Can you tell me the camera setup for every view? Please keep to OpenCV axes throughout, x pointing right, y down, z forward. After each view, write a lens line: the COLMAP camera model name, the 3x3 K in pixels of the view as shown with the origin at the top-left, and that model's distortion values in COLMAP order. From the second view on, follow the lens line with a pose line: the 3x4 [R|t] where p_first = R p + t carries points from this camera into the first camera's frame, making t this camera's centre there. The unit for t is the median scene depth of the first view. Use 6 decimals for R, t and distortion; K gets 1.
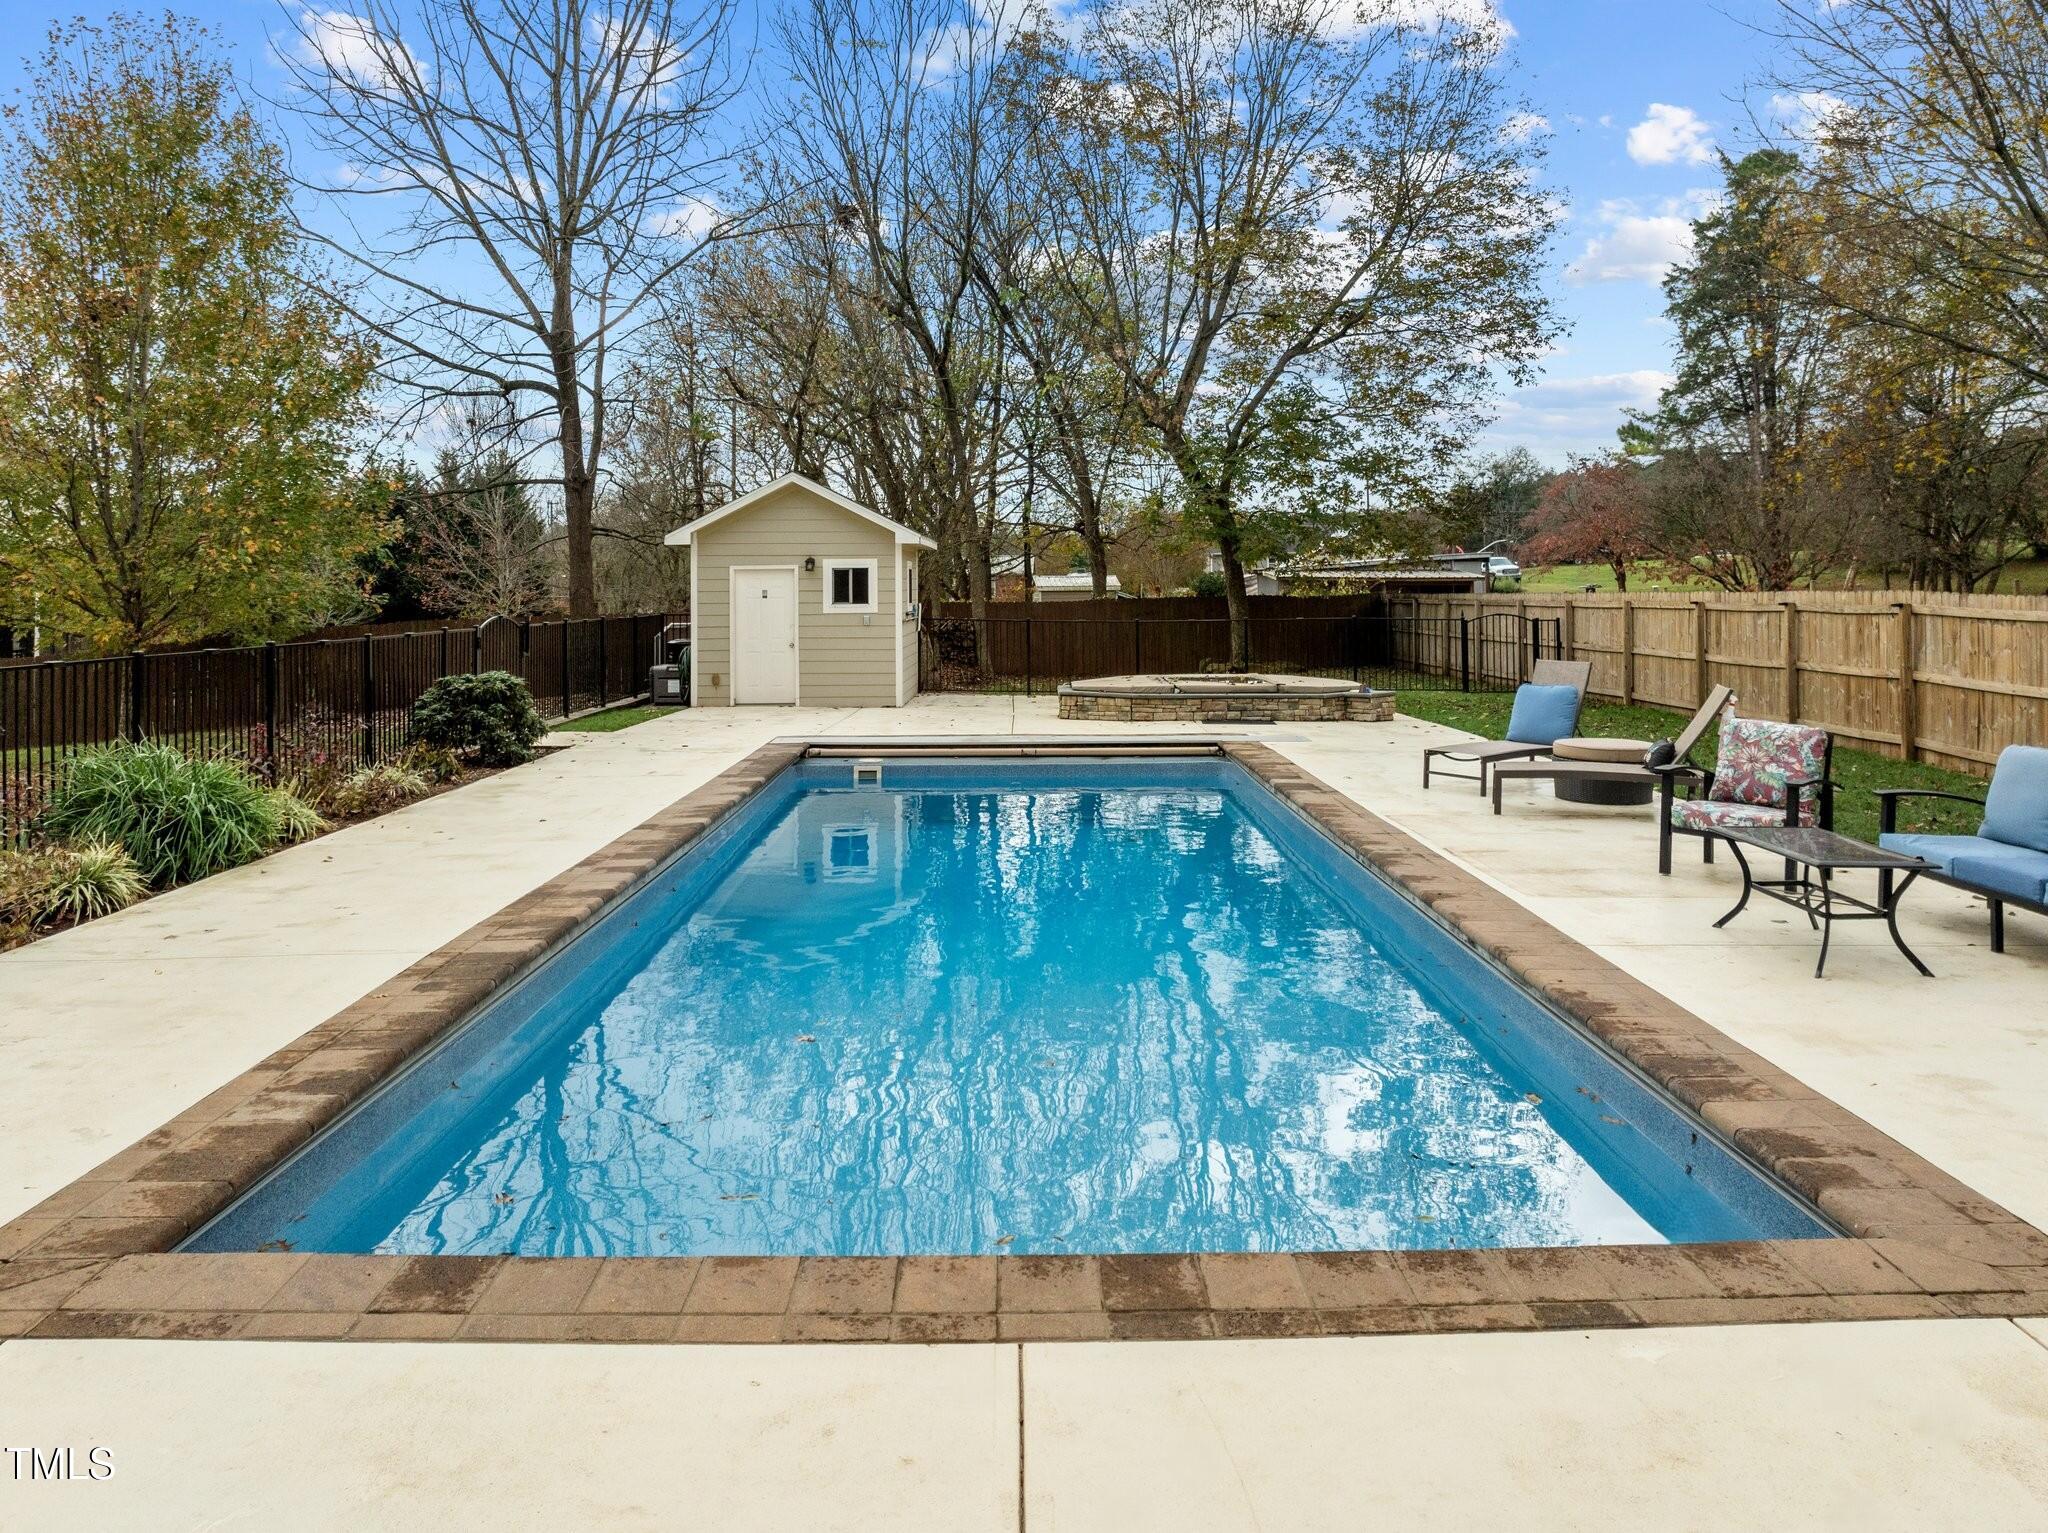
lens RADIAL K [[1517.8, 0, 1022.5], [0, 1517.8, 571.4], [0, 0, 1]] dist [-0.031500, 0.001023]
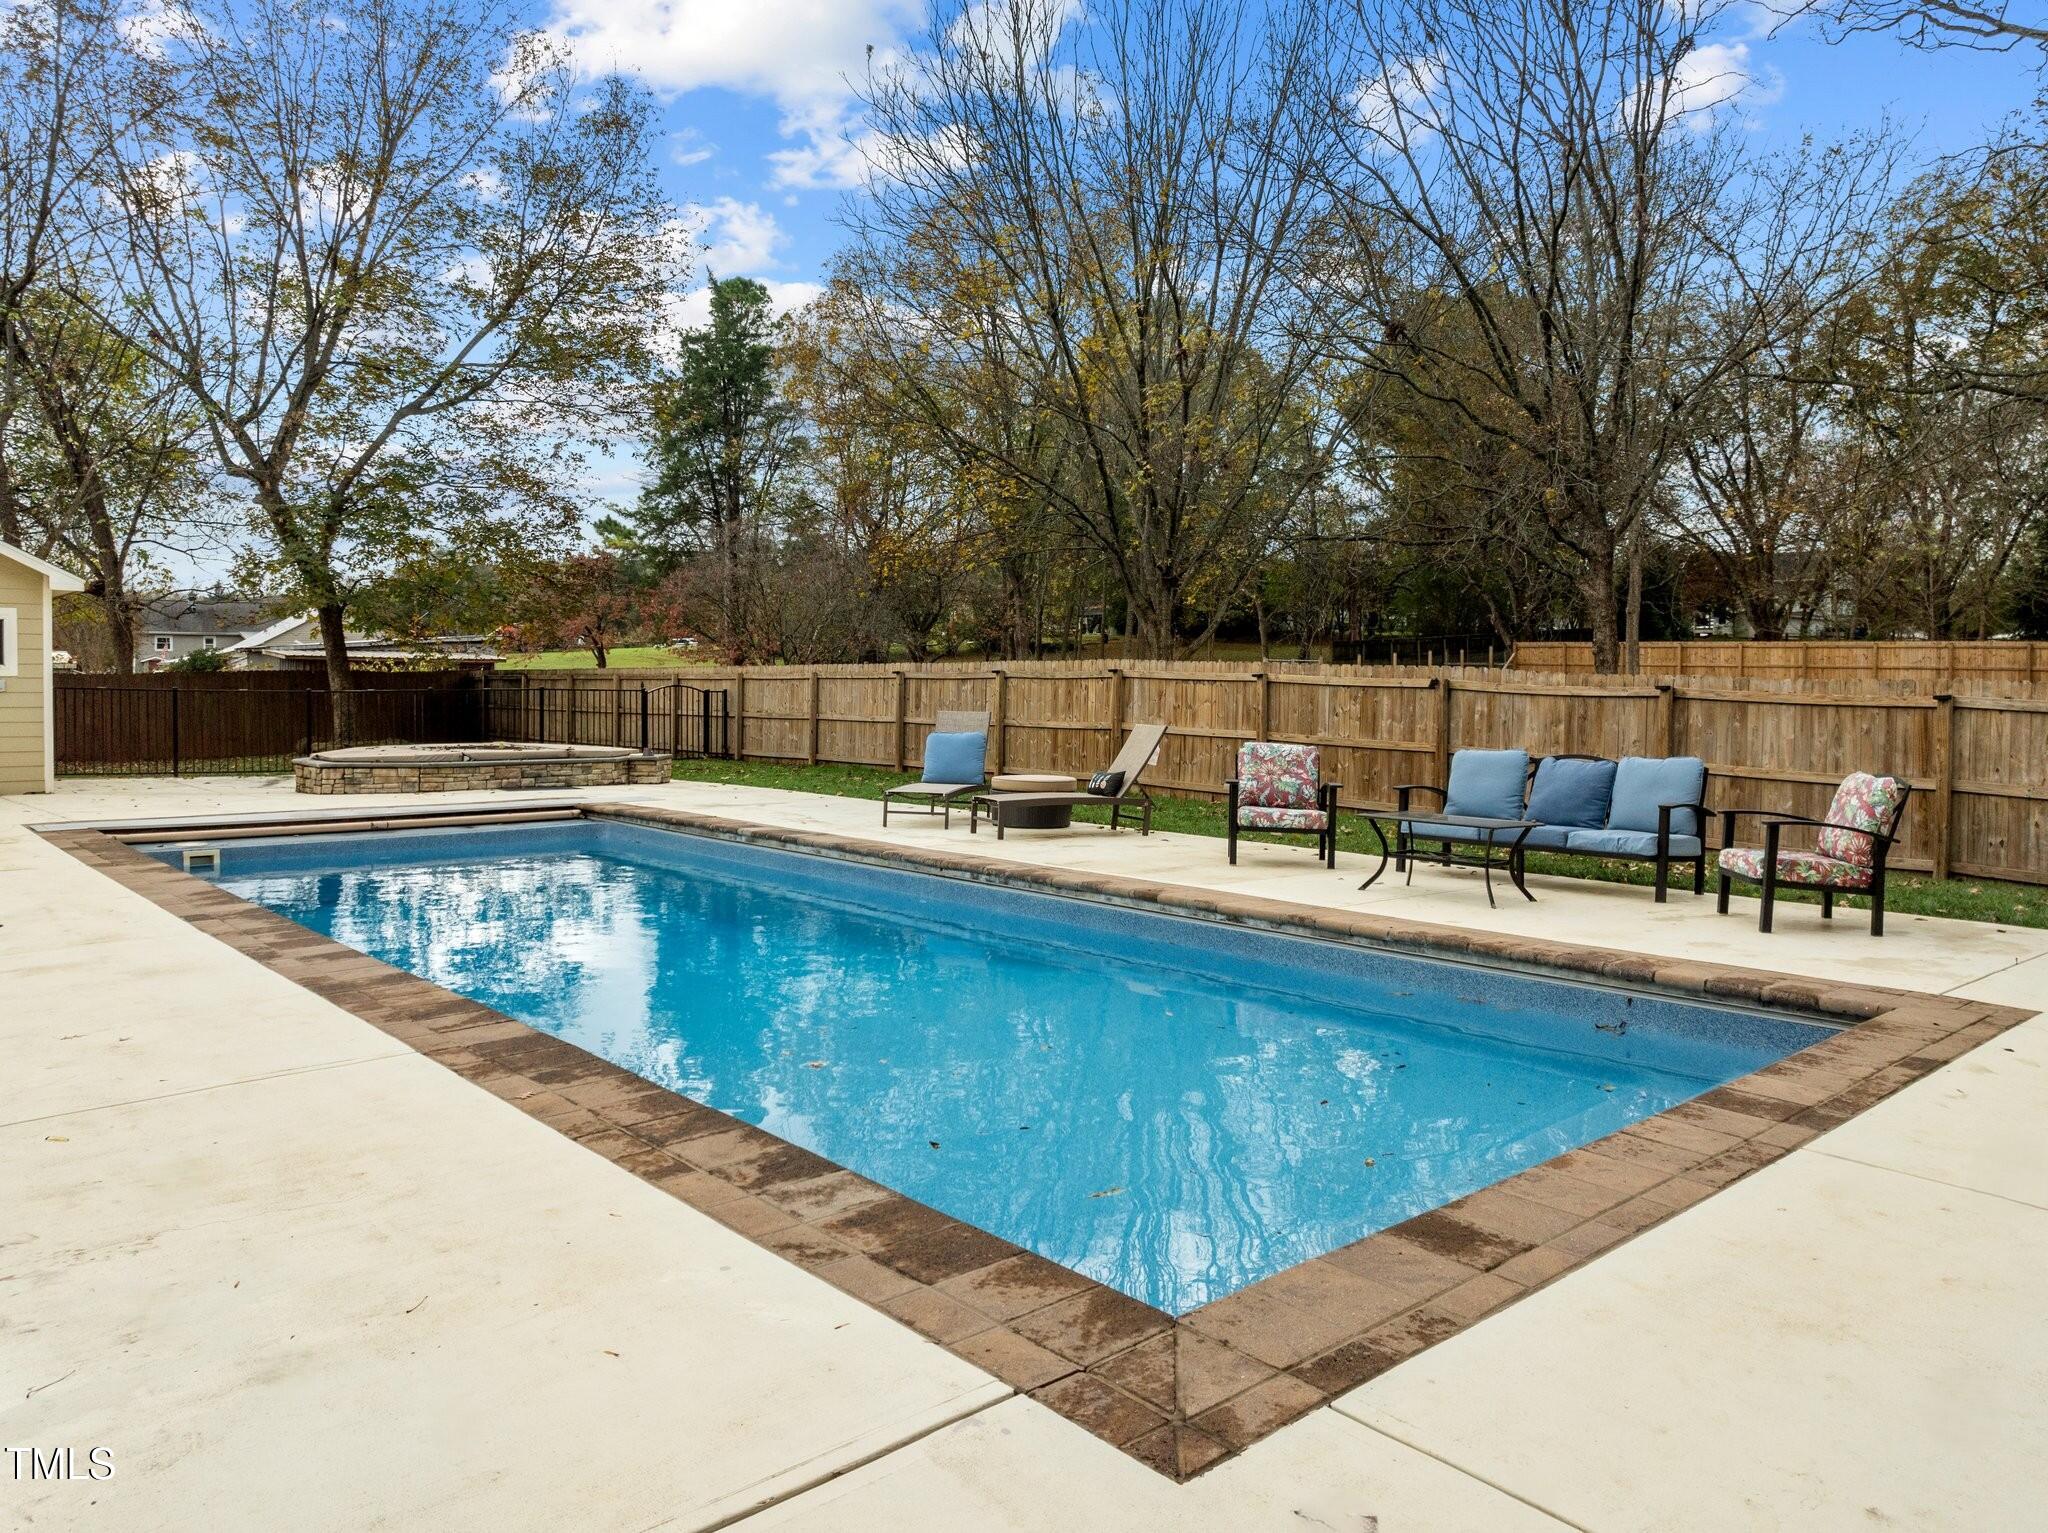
lens RADIAL K [[1468.0, 0, 1031.1], [0, 1468.0, 759.6], [0, 0, 1]] dist [-0.036687, -0.004295]
pose [[0.754152, -0.027783, 0.656112, -0.228716], [-0.015936, 0.998036, 0.060579, 0.018933], [-0.656507, -0.056141, 0.752228, 0.088301]]
